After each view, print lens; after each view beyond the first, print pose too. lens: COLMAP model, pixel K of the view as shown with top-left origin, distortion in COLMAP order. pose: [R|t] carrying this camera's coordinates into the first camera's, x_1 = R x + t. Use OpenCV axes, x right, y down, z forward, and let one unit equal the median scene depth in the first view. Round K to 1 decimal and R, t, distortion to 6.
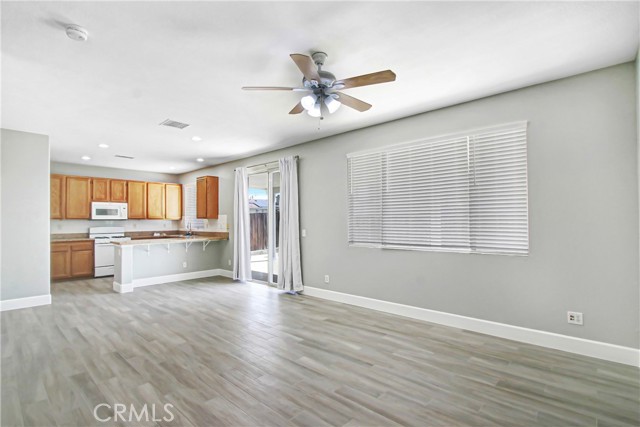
lens RADIAL K [[306.2, 0, 320.0], [0, 306.2, 213.5], [0, 0, 1]] dist [-0.015537, 0.000022]
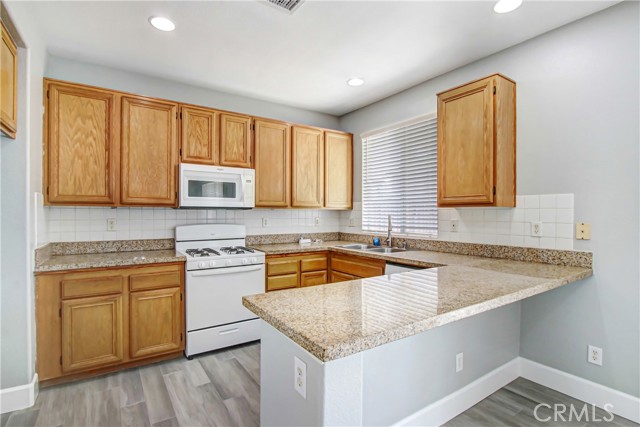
lens RADIAL K [[306.2, 0, 320.0], [0, 306.2, 213.5], [0, 0, 1]] dist [-0.015537, 0.000022]
pose [[0.972034, 0.009635, -0.234644, -0.487141], [-0.004445, 0.999734, 0.022639, 0.019347], [0.234799, -0.020963, 0.971818, 0.664448]]
